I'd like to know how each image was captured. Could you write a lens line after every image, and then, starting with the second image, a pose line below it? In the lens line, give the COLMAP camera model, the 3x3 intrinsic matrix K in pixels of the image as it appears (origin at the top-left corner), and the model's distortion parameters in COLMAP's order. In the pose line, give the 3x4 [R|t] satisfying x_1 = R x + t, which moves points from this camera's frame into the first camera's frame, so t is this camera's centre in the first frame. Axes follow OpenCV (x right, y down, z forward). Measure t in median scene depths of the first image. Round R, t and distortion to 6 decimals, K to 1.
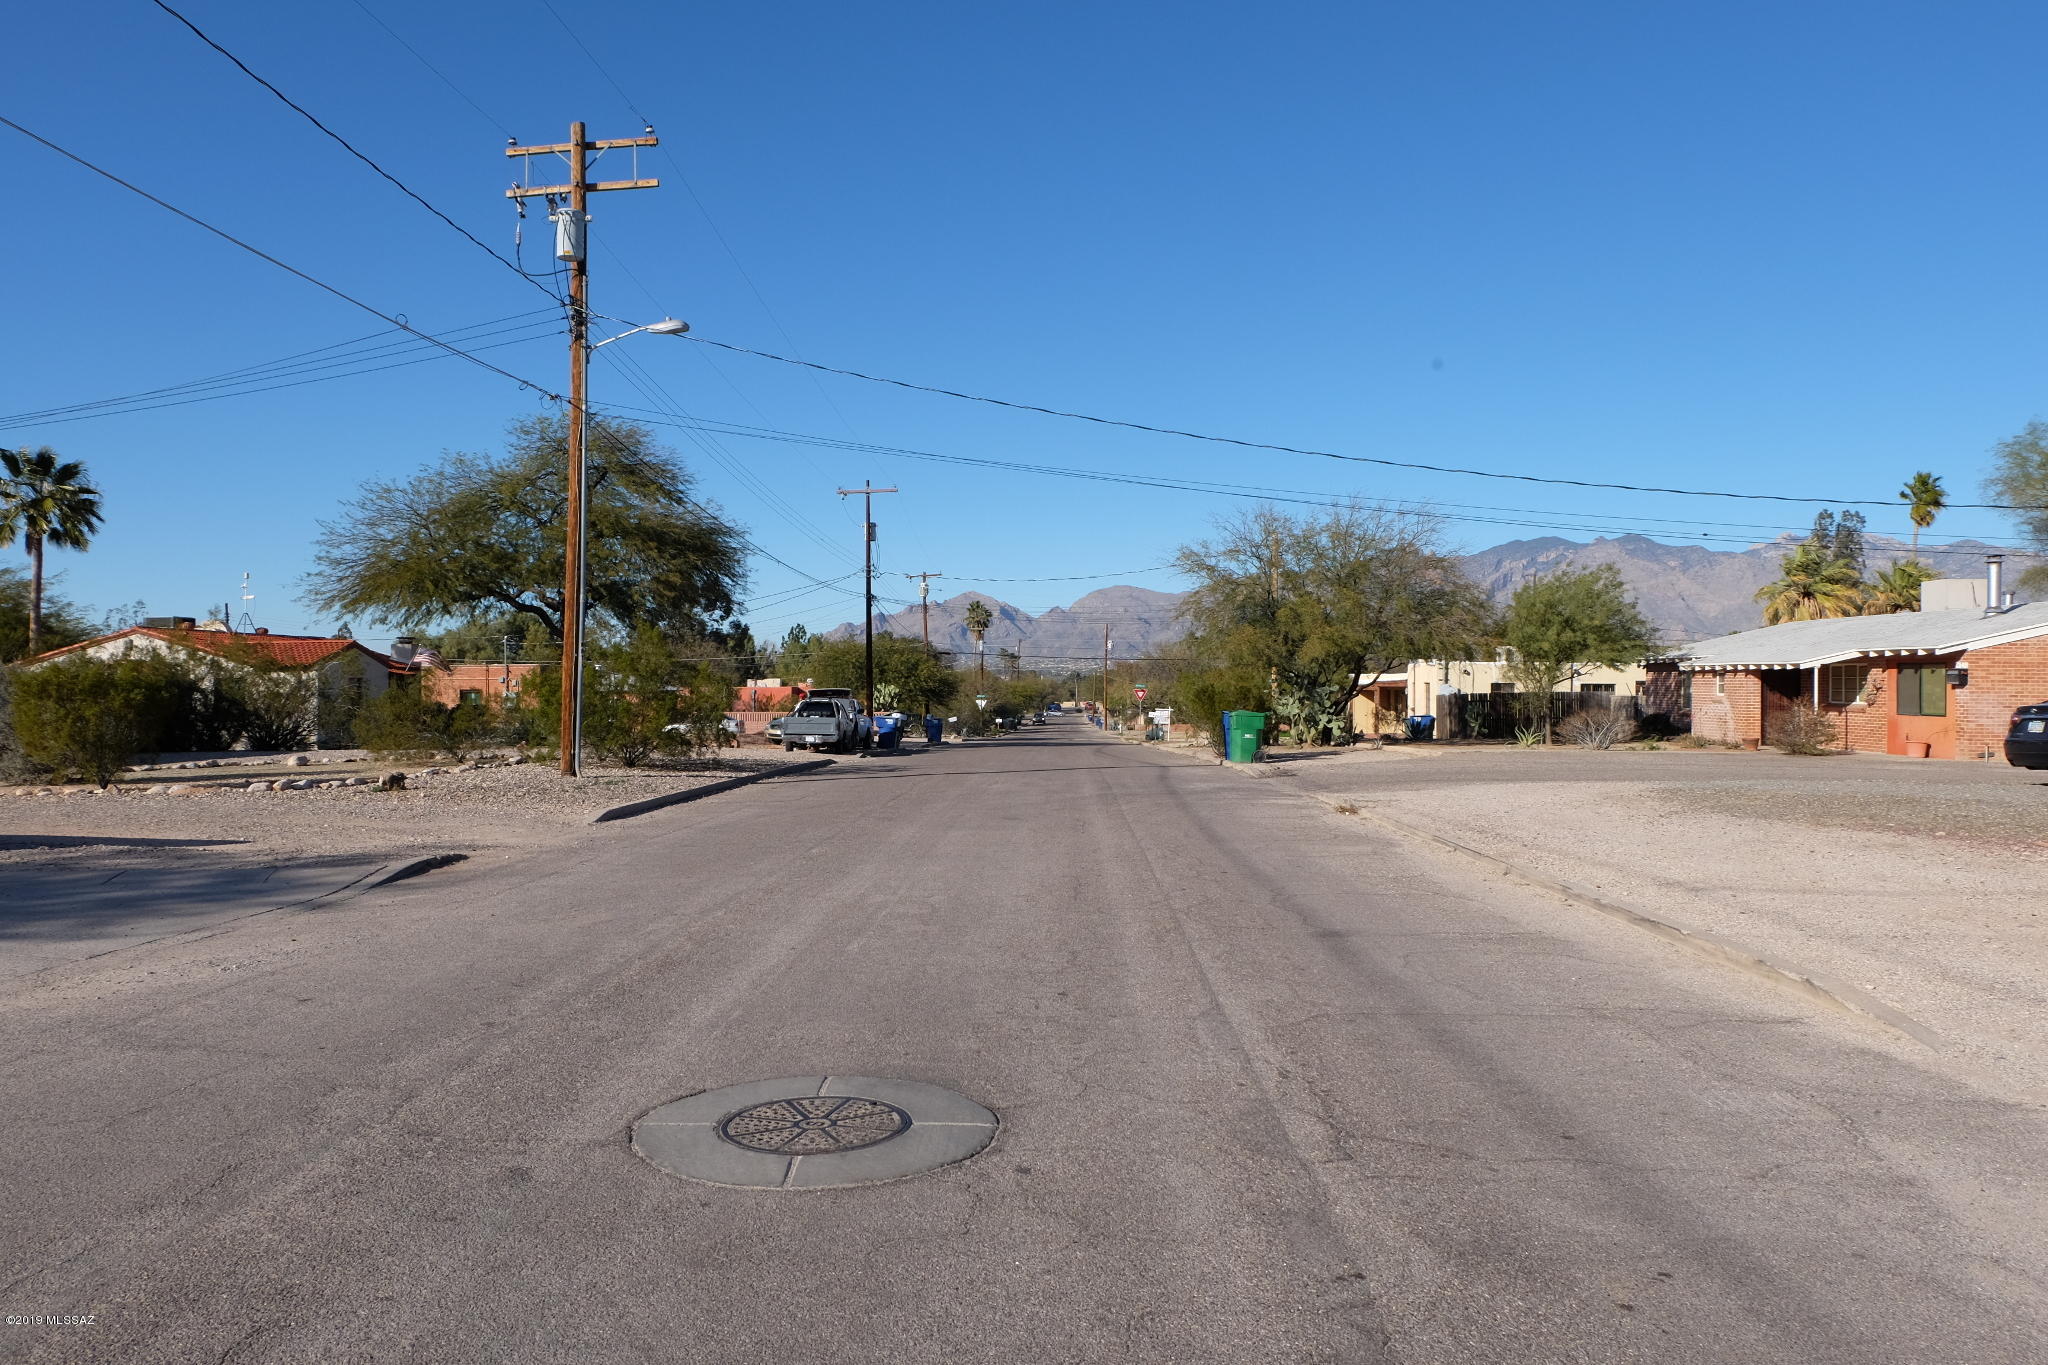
lens RADIAL K [[1436.8, 0, 1011.1], [0, 1436.8, 674.1], [0, 0, 1]] dist [-0.045976, 0.039112]
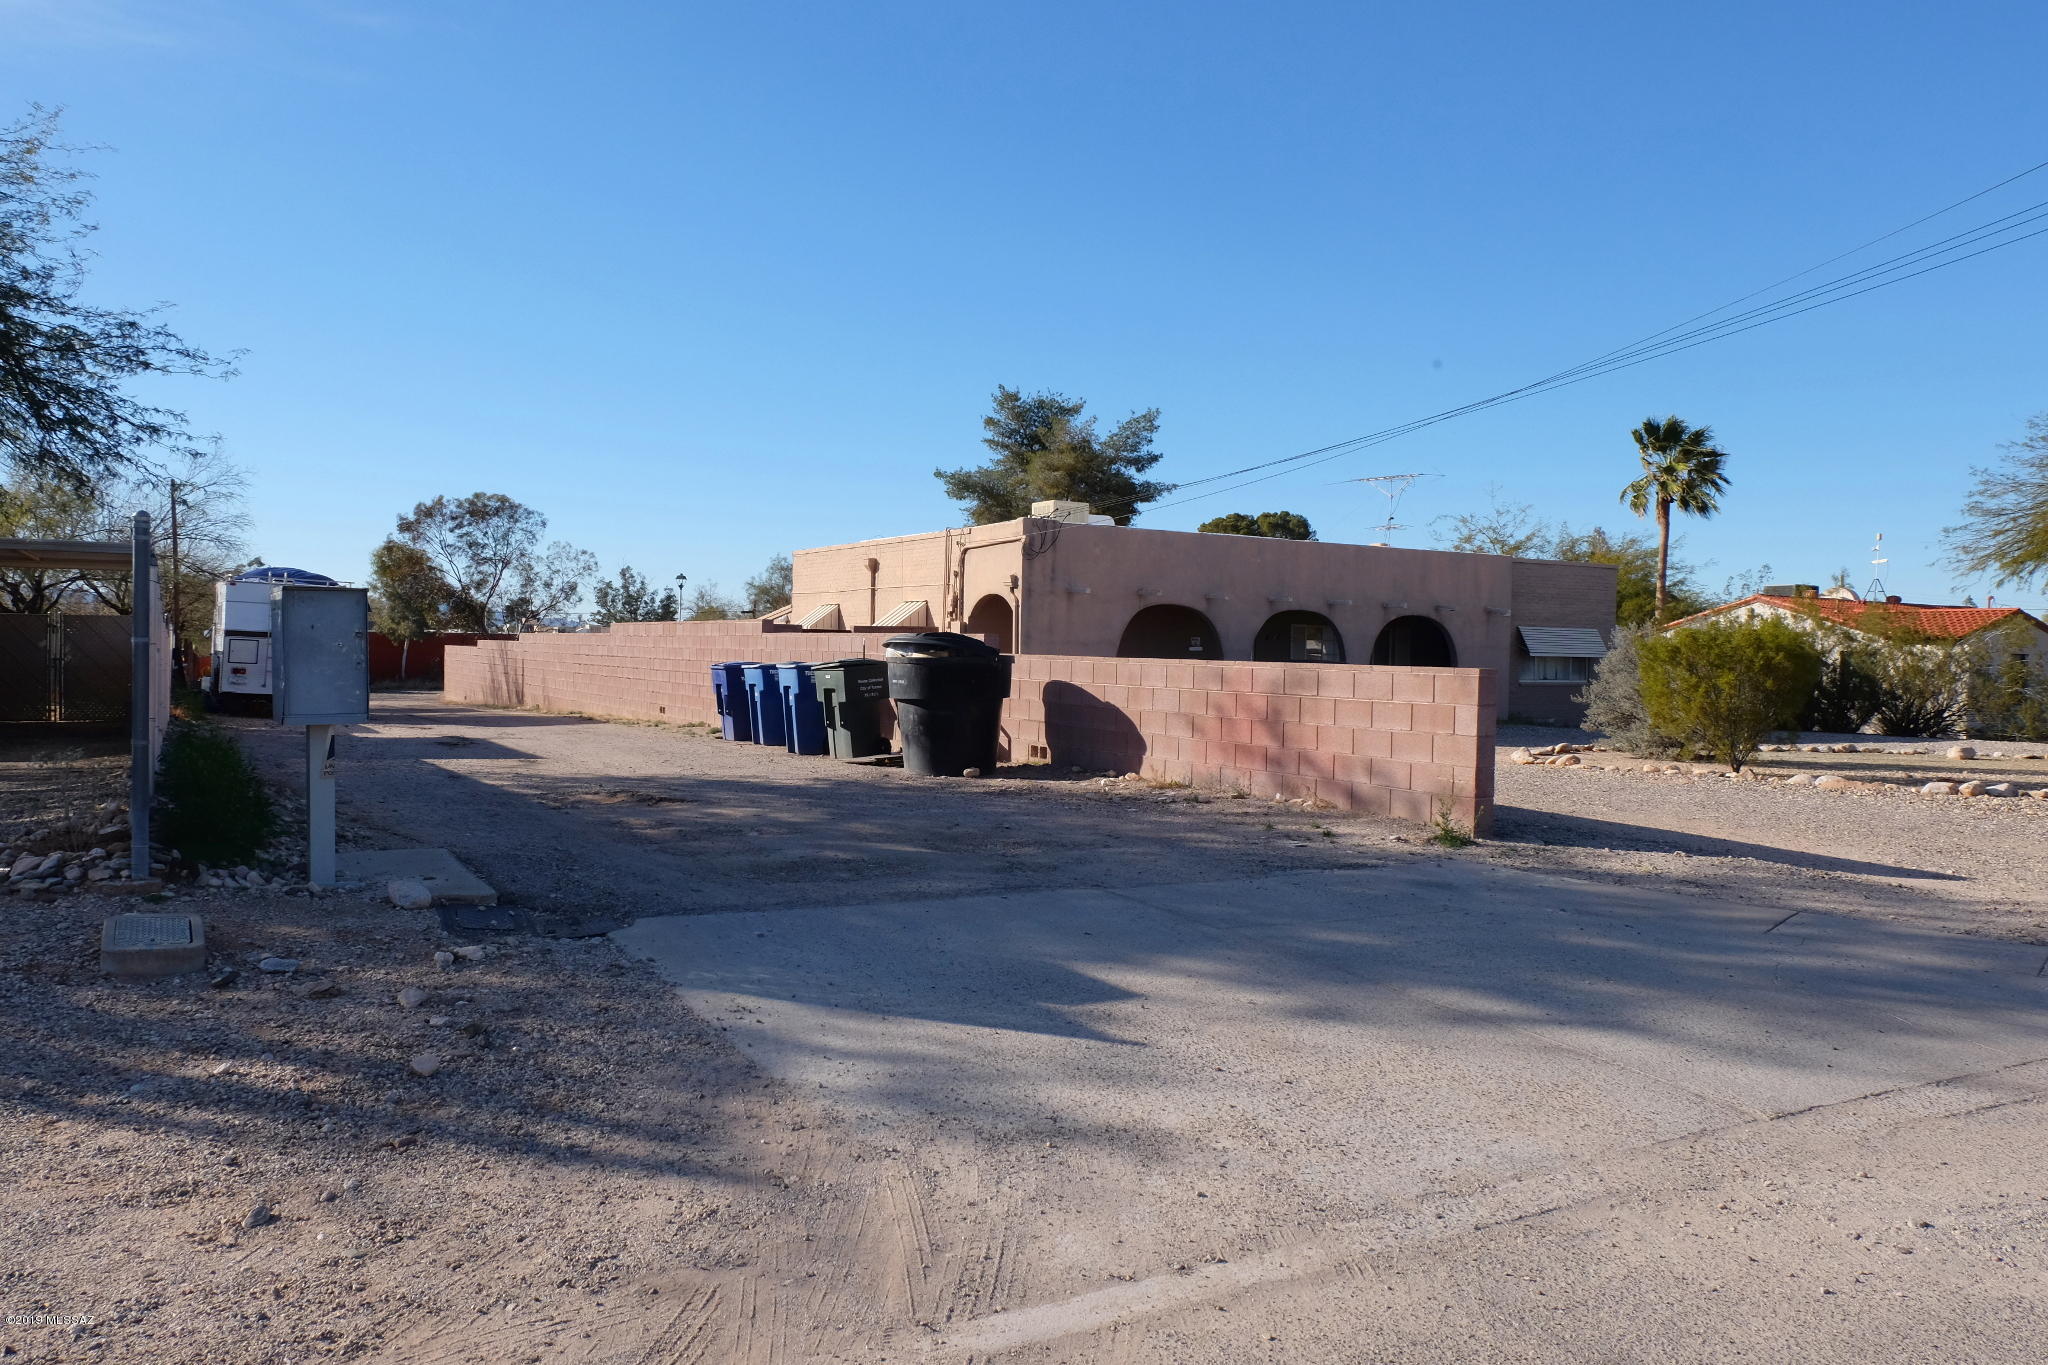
lens RADIAL K [[1436.8, 0, 1011.1], [0, 1436.8, 674.1], [0, 0, 1]] dist [-0.045976, 0.039112]
pose [[0.517533, 0.027462, -0.855222, -0.077249], [-0.014970, 0.999622, 0.023040, 0.005319], [0.855532, 0.000879, 0.517749, 0.105791]]
